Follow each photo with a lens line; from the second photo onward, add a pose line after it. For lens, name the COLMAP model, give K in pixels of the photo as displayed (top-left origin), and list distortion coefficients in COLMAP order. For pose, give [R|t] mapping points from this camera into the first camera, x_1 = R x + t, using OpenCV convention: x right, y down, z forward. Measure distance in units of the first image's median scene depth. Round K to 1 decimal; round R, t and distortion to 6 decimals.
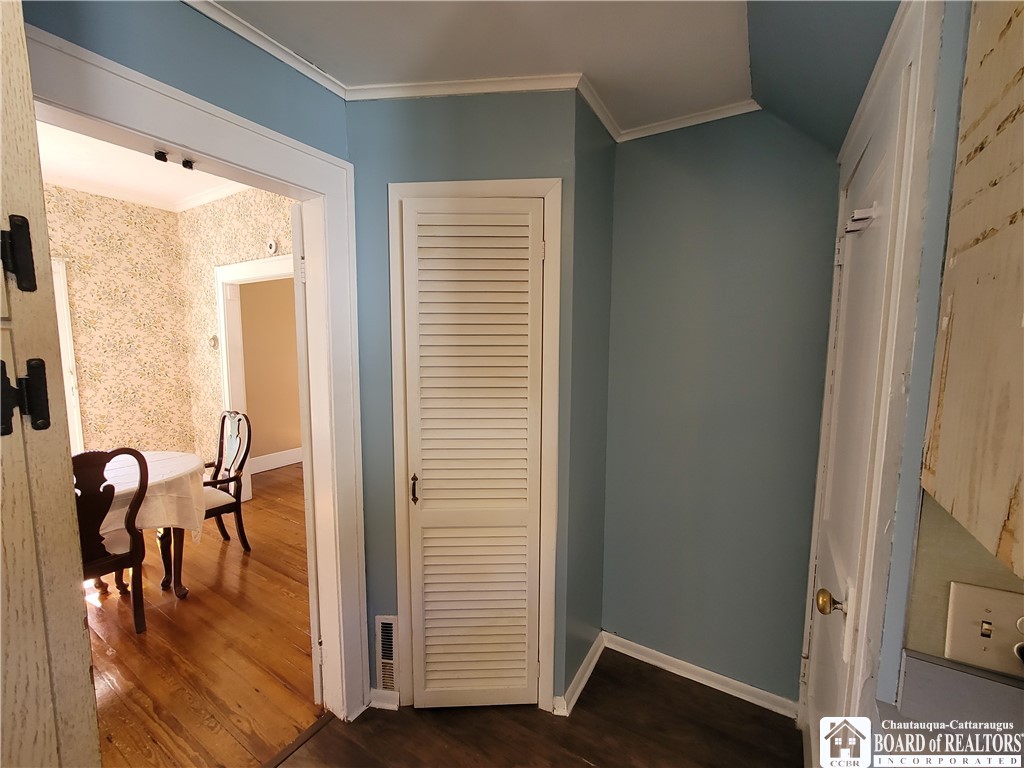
lens RADIAL K [[419.6, 0, 512.1], [0, 419.6, 384.6], [0, 0, 1]] dist [-0.005065, 0.000761]
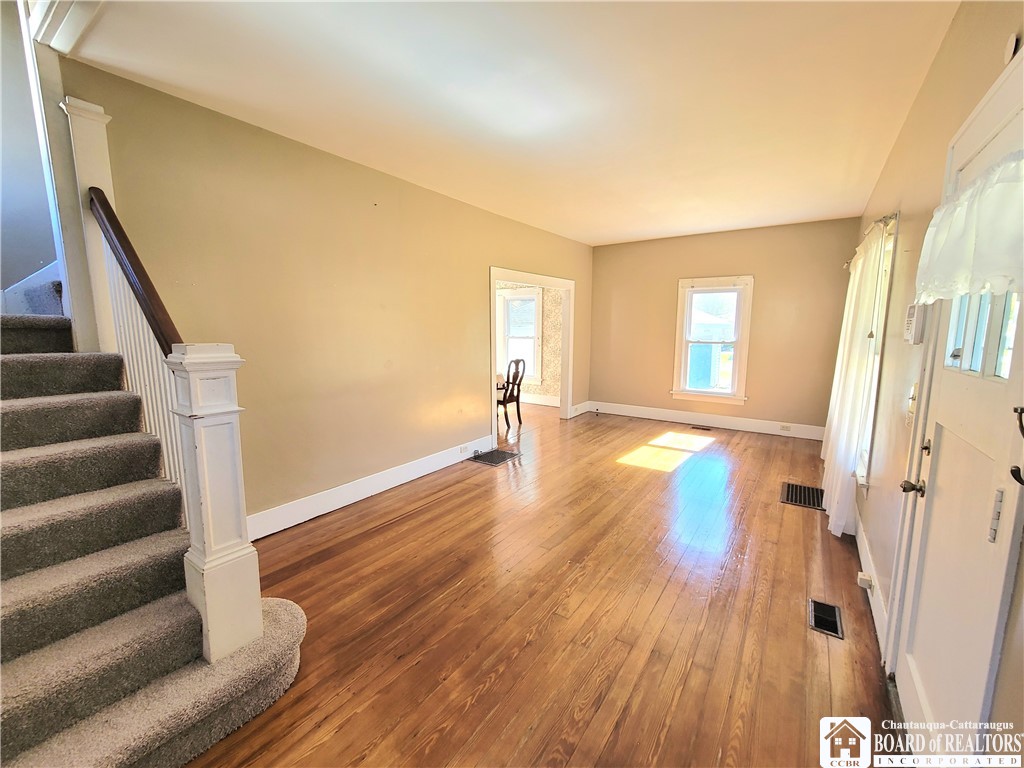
lens RADIAL K [[419.6, 0, 512.1], [0, 419.6, 384.6], [0, 0, 1]] dist [-0.005065, 0.000761]
pose [[-0.069497, 0.133366, -0.988627, 1.214551], [-0.103580, 0.984702, 0.140118, -0.085317], [0.992190, 0.112139, -0.054620, 1.028981]]
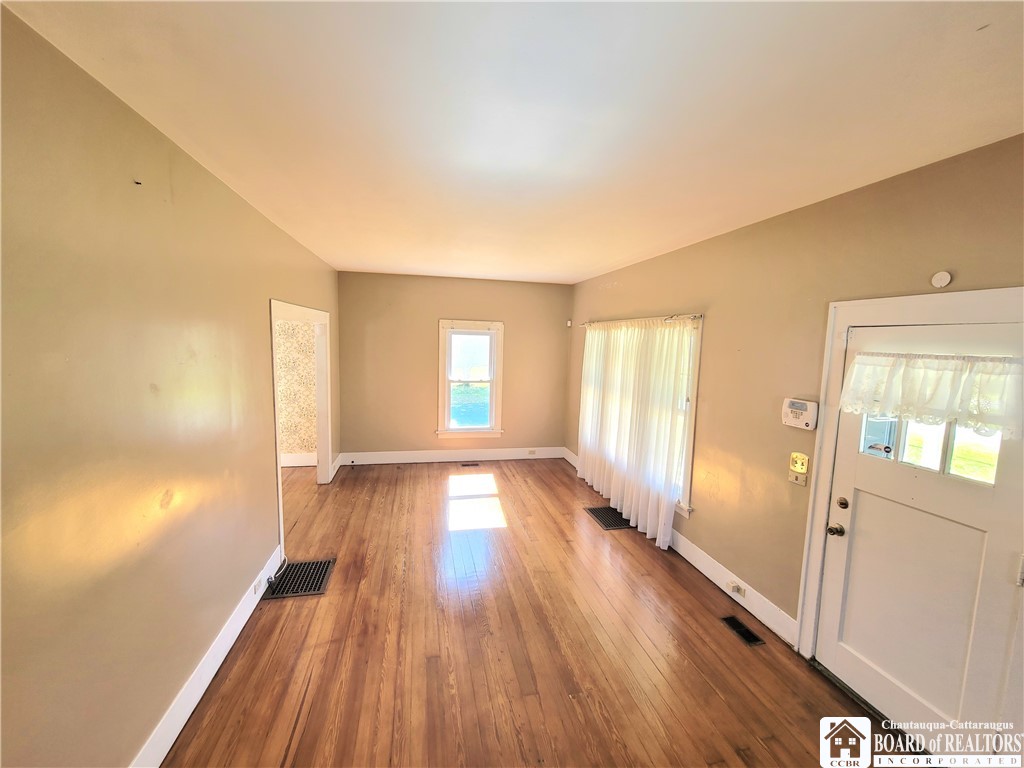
lens RADIAL K [[419.6, 0, 512.1], [0, 419.6, 384.6], [0, 0, 1]] dist [-0.005065, 0.000761]
pose [[0.686414, 0.090041, -0.721615, 0.847083], [-0.098553, 0.994668, 0.030366, -0.162725], [0.720502, 0.050274, 0.691628, 0.580226]]
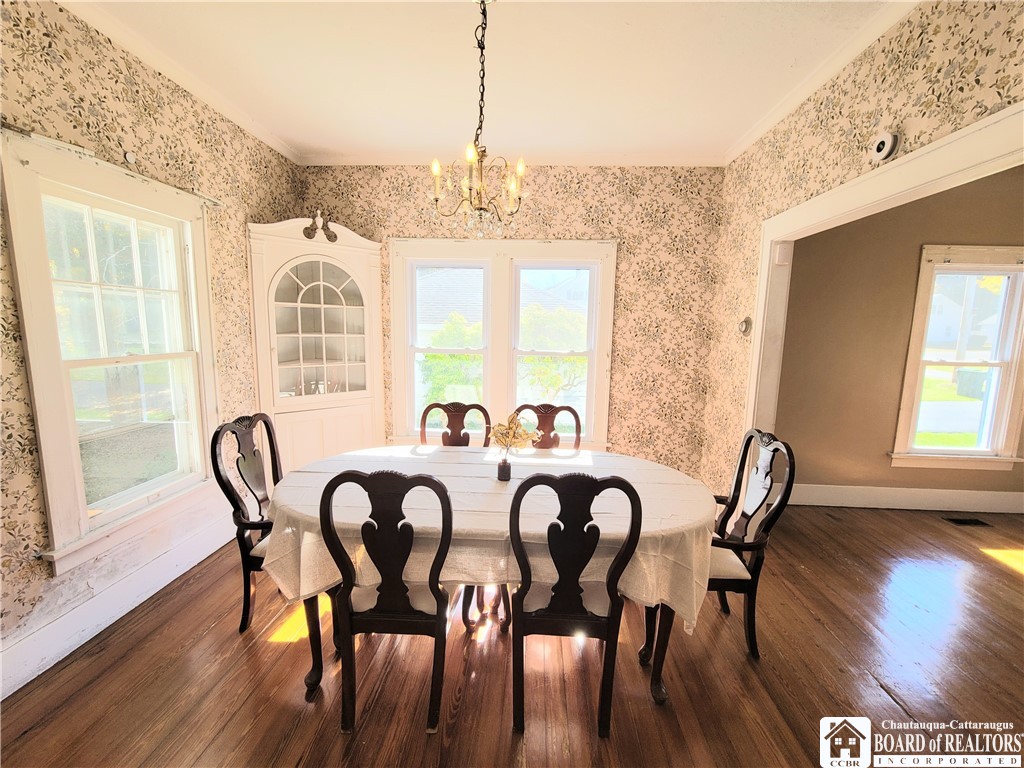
lens RADIAL K [[419.6, 0, 512.1], [0, 419.6, 384.6], [0, 0, 1]] dist [-0.005065, 0.000761]
pose [[0.467649, 0.124042, -0.875168, -0.275993], [-0.108762, 0.990656, 0.082293, -0.016905], [0.877197, 0.056701, 0.476770, 0.327487]]
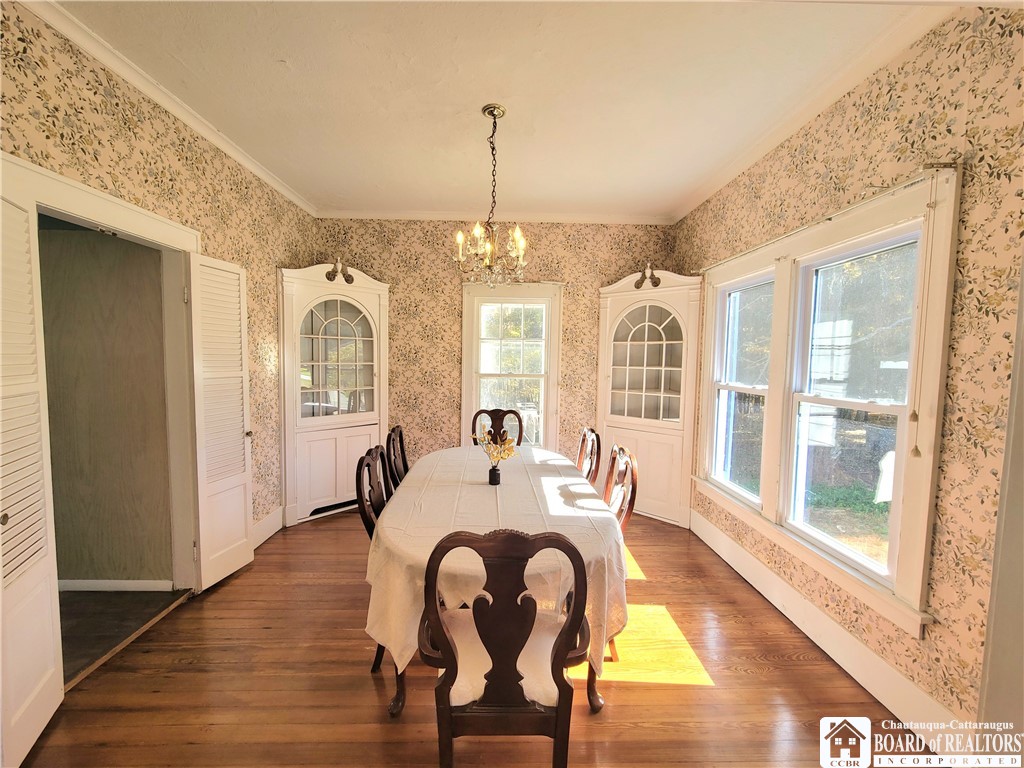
lens RADIAL K [[419.6, 0, 512.1], [0, 419.6, 384.6], [0, 0, 1]] dist [-0.005065, 0.000761]
pose [[-0.844273, 0.020214, -0.535532, -0.433732], [-0.072416, 0.985820, 0.151375, -0.102986], [0.530998, 0.166583, -0.830838, 1.163047]]
